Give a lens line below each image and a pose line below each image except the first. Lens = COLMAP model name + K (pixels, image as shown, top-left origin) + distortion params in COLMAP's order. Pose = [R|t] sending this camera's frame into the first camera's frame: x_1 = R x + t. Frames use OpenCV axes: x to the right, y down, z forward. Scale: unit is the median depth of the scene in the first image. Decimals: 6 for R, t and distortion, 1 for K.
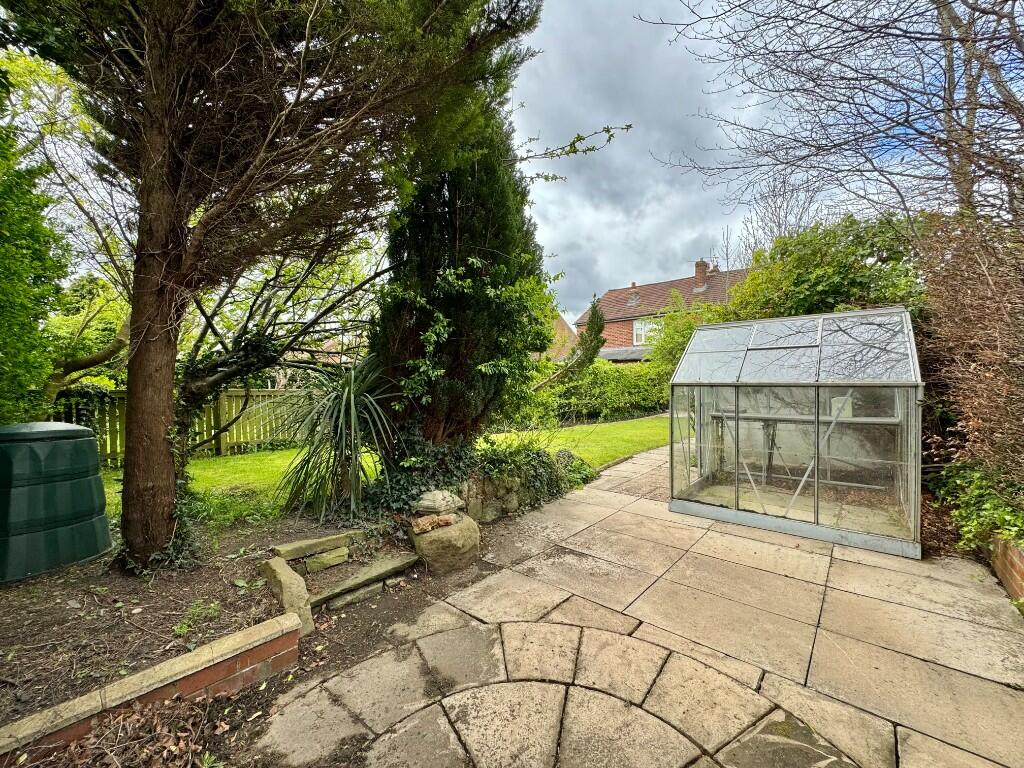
lens RADIAL K [[406.8, 0, 510.1], [0, 406.8, 385.3], [0, 0, 1]] dist [-0.003792, 0.000470]
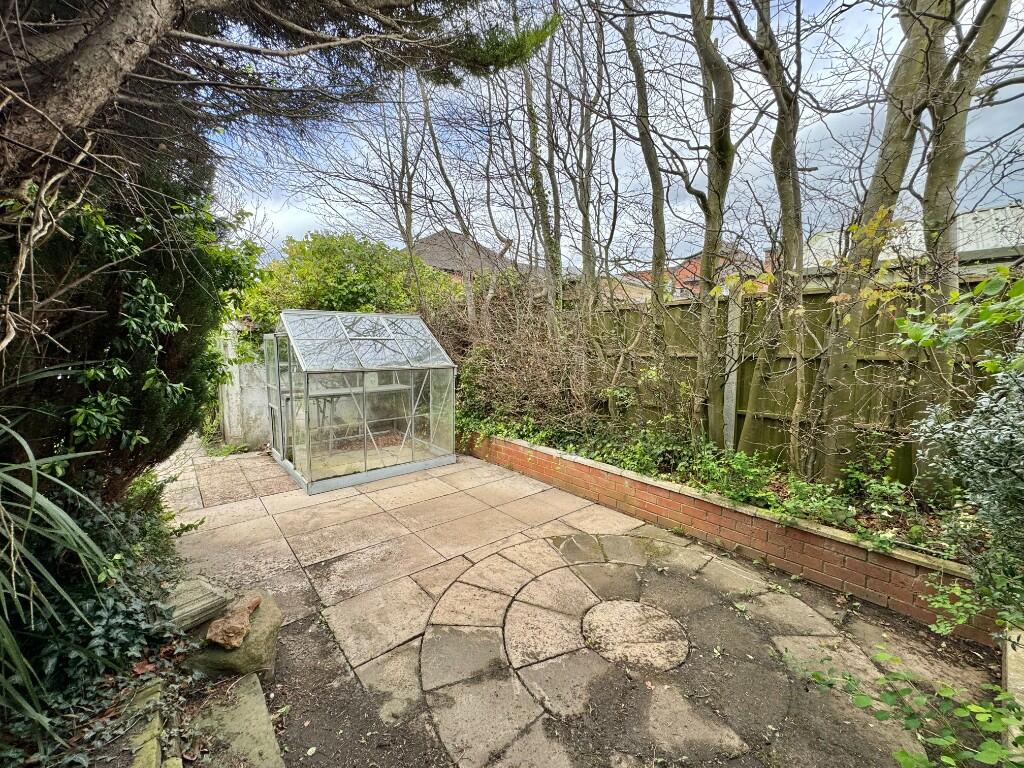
lens RADIAL K [[406.8, 0, 510.6], [0, 406.8, 382.3], [0, 0, 1]] dist [-0.003792, 0.000470]
pose [[0.154412, -0.089362, 0.983957, -0.846212], [0.000928, 0.995914, 0.090302, -0.113234], [-0.988006, -0.013031, 0.153864, 0.557669]]
